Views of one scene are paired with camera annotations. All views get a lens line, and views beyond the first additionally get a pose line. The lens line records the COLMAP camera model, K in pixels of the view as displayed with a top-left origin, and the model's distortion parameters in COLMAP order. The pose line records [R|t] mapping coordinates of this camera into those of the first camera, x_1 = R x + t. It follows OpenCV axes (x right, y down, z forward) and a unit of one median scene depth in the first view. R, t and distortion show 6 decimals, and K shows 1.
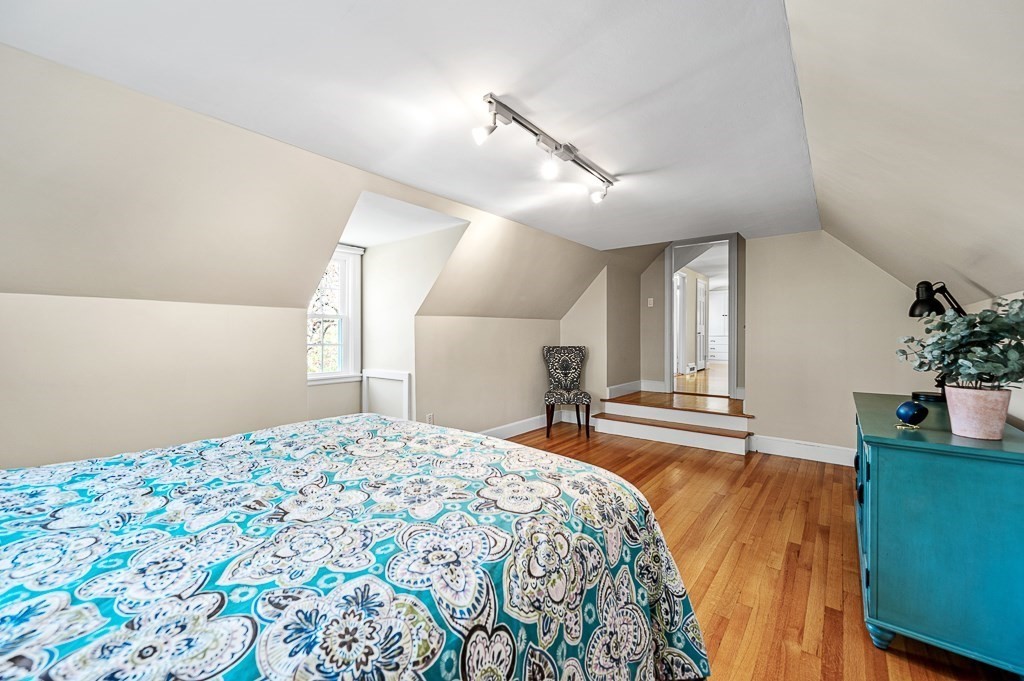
lens RADIAL K [[411.7, 0, 511.9], [0, 411.7, 337.4], [0, 0, 1]] dist [-0.002855, -0.000328]
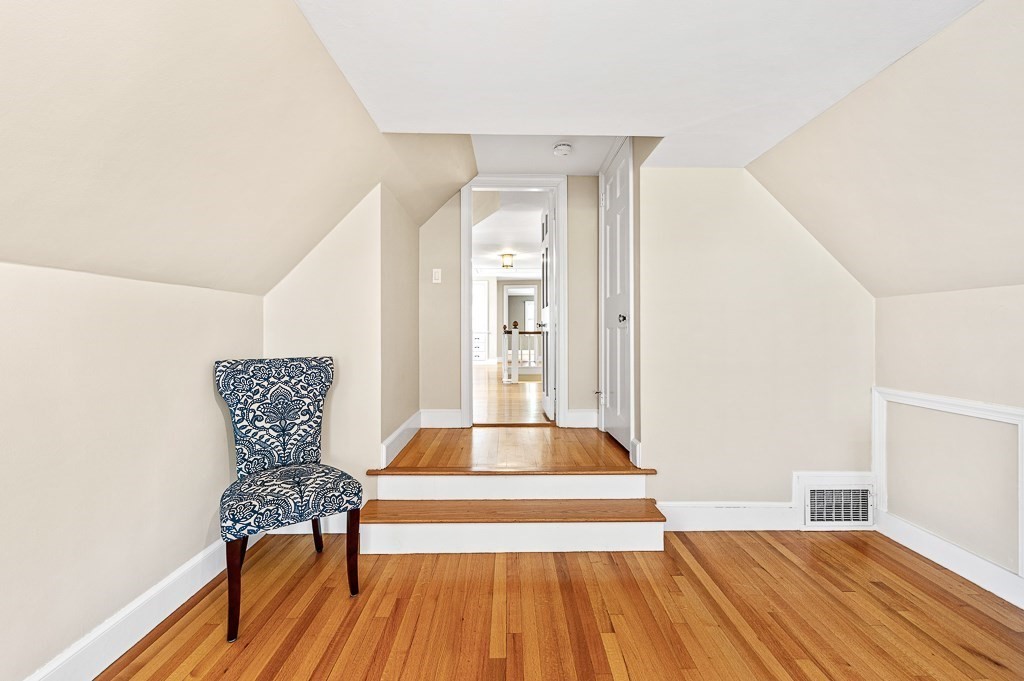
lens RADIAL K [[430.6, 0, 516.0], [0, 430.6, 333.4], [0, 0, 1]] dist [-0.000644, -0.000476]
pose [[0.771612, -0.001324, 0.636092, 0.039228], [0.003885, 0.999989, -0.002632, -0.001465], [-0.636082, 0.004502, 0.771609, 0.531396]]
